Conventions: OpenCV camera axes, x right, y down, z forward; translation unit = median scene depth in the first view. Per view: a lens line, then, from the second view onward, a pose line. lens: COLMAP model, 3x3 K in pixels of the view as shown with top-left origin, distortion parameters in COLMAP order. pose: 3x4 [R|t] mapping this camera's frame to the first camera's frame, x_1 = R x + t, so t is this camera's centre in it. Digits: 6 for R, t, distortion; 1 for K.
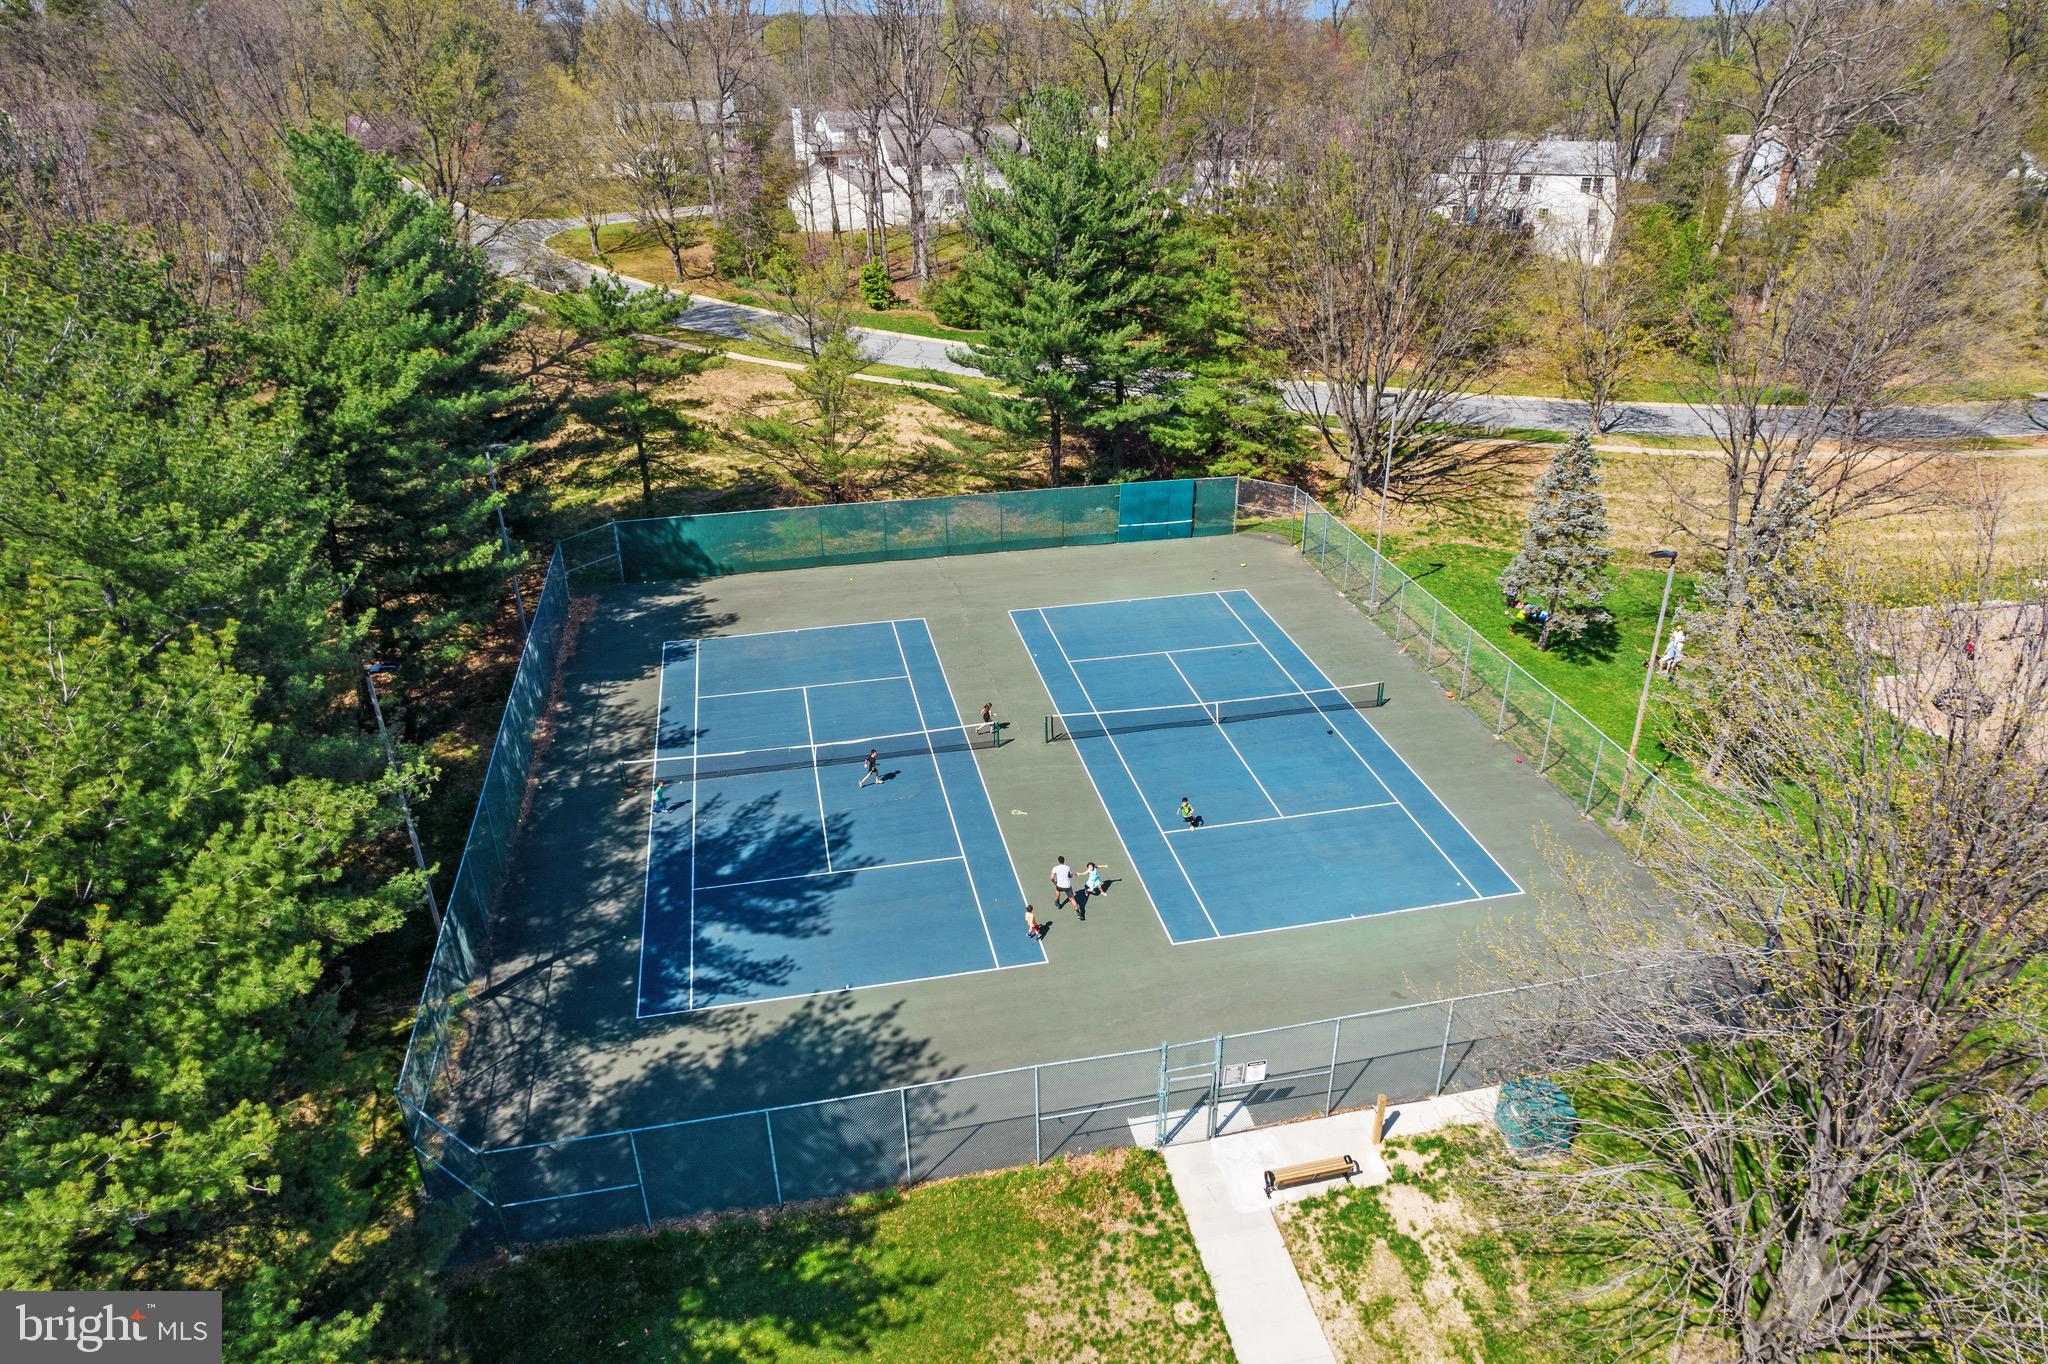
lens RADIAL K [[1312.4, 0, 1021.3], [0, 1312.4, 676.3], [0, 0, 1]] dist [-0.074466, 0.065614]
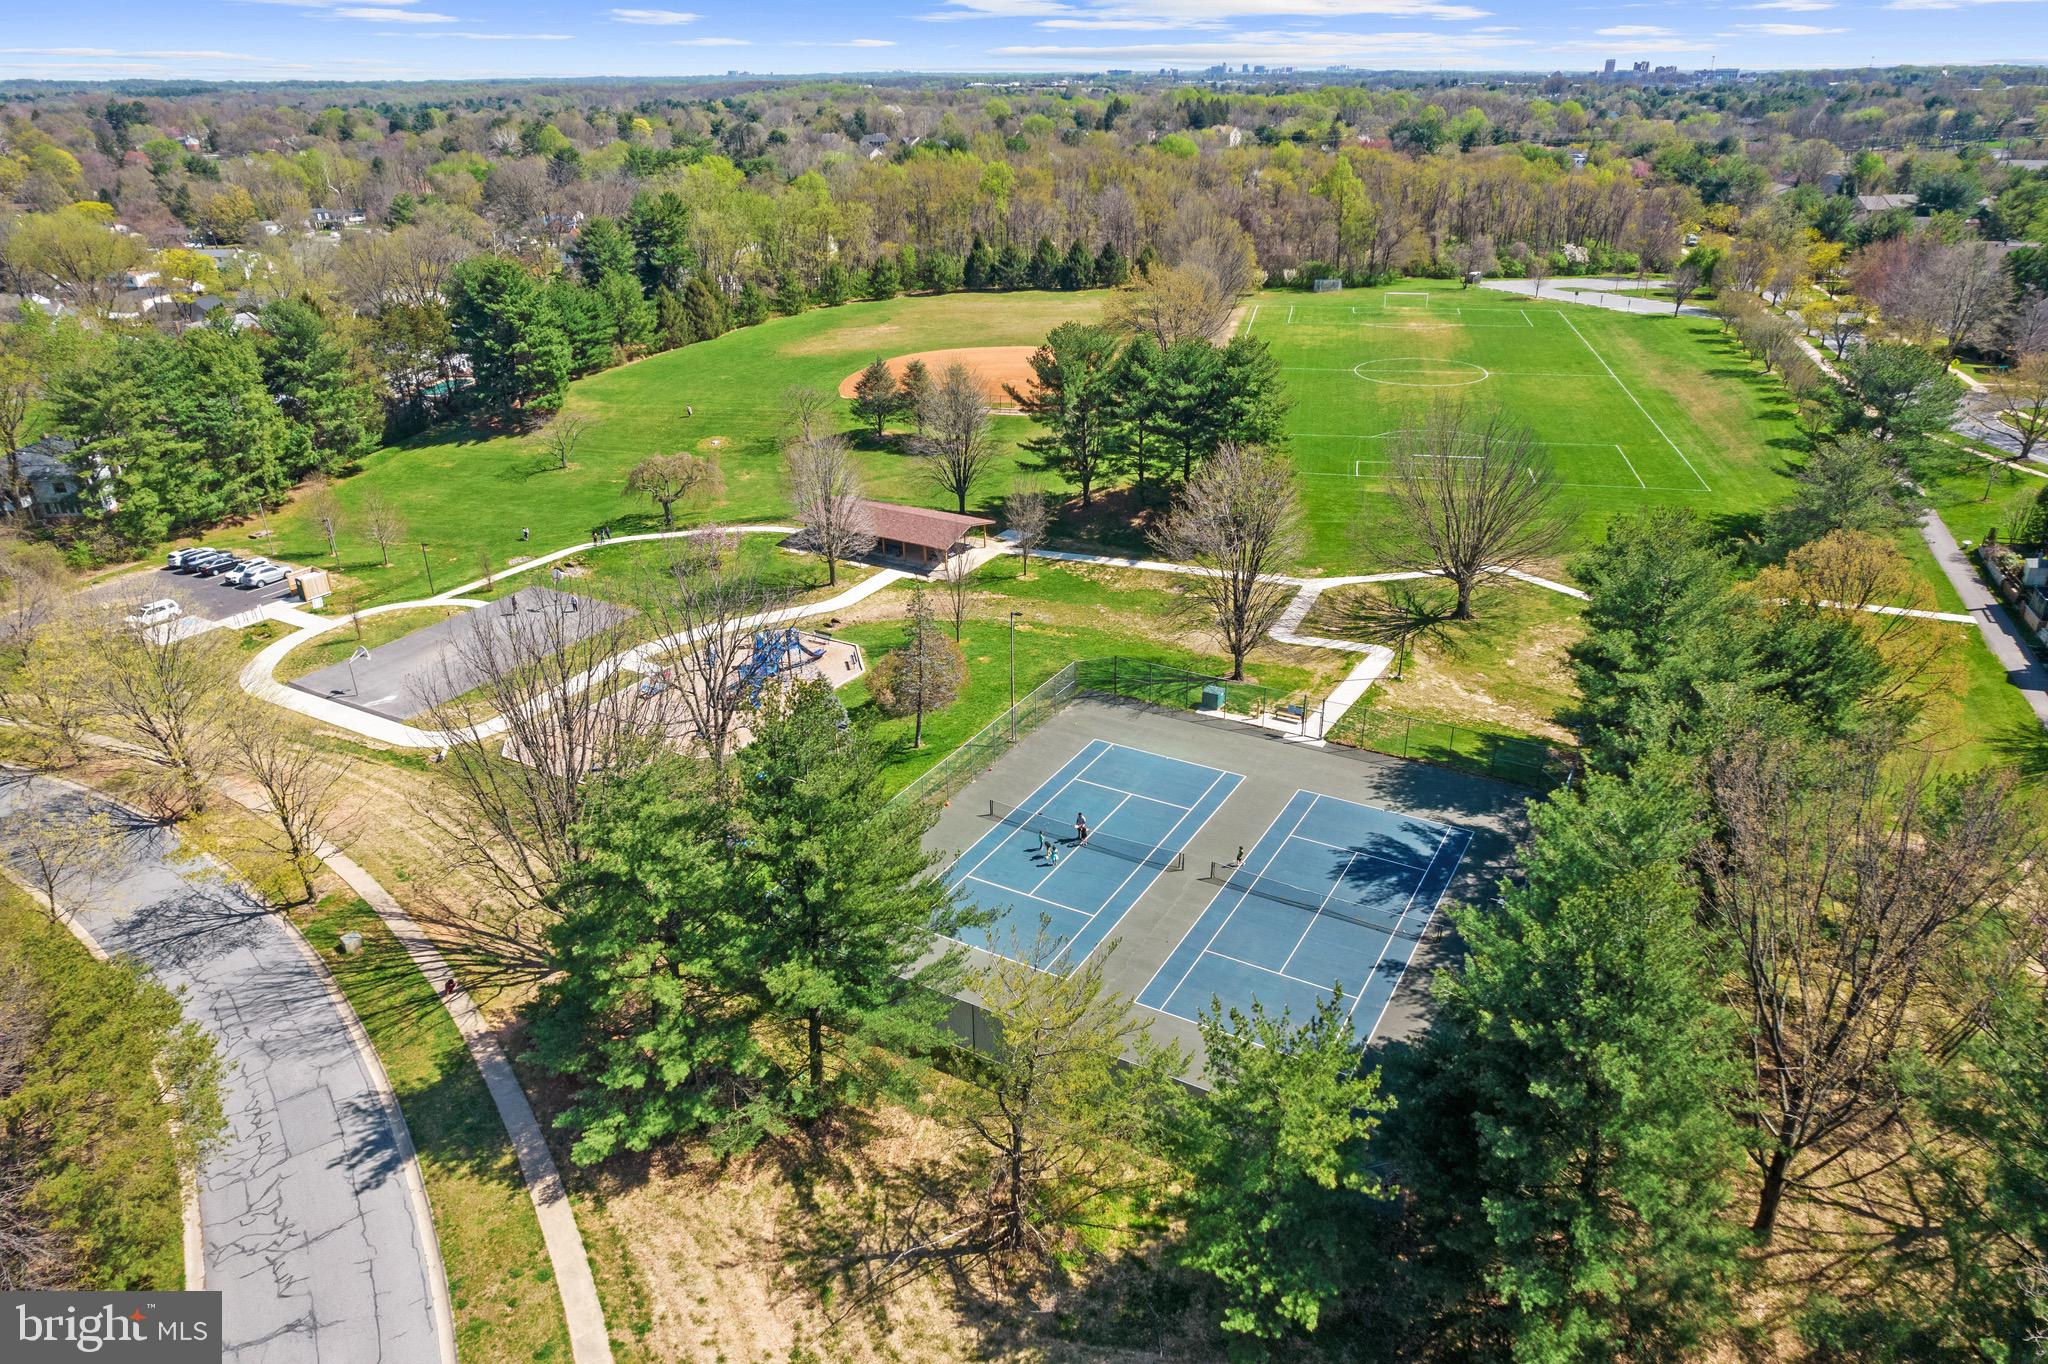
lens RADIAL K [[1312.4, 0, 1026.4], [0, 1312.4, 697.7], [0, 0, 1]] dist [-0.074466, 0.065614]
pose [[-0.742049, -0.262854, 0.616661, -1.013713], [0.324963, 0.663543, 0.673877, -1.623856], [-0.586312, 0.700441, -0.406964, 2.128375]]
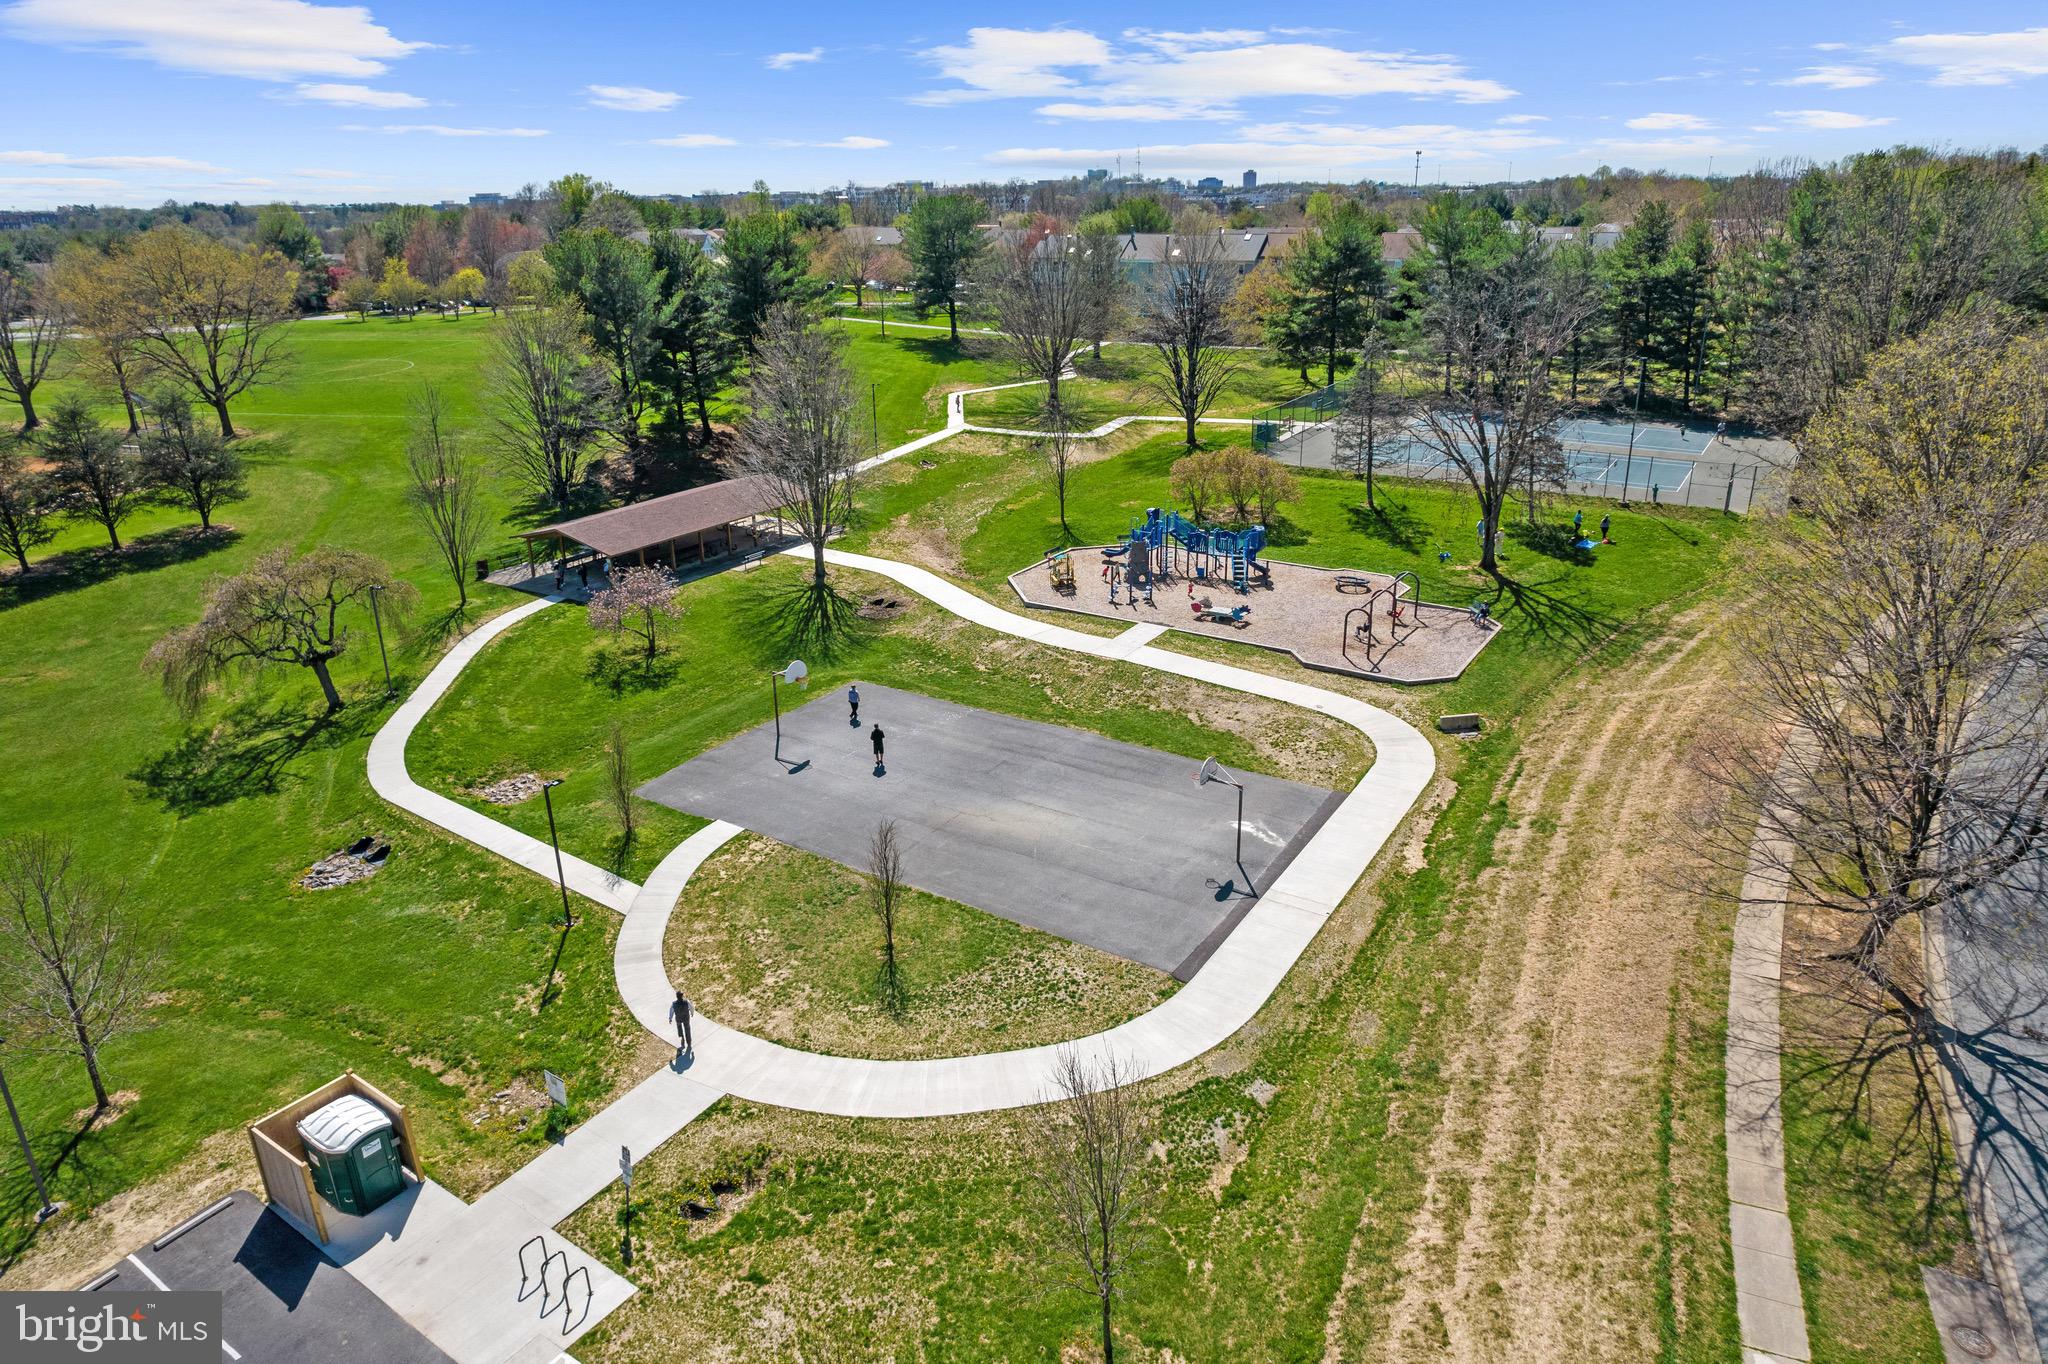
lens RADIAL K [[1312.4, 0, 1042.7], [0, 1312.4, 680.4], [0, 0, 1]] dist [-0.074466, 0.065614]
pose [[-0.690504, 0.289373, -0.662924, 2.919896], [-0.293608, 0.725462, 0.622494, -1.051403], [0.661059, 0.624475, -0.415972, 2.129161]]
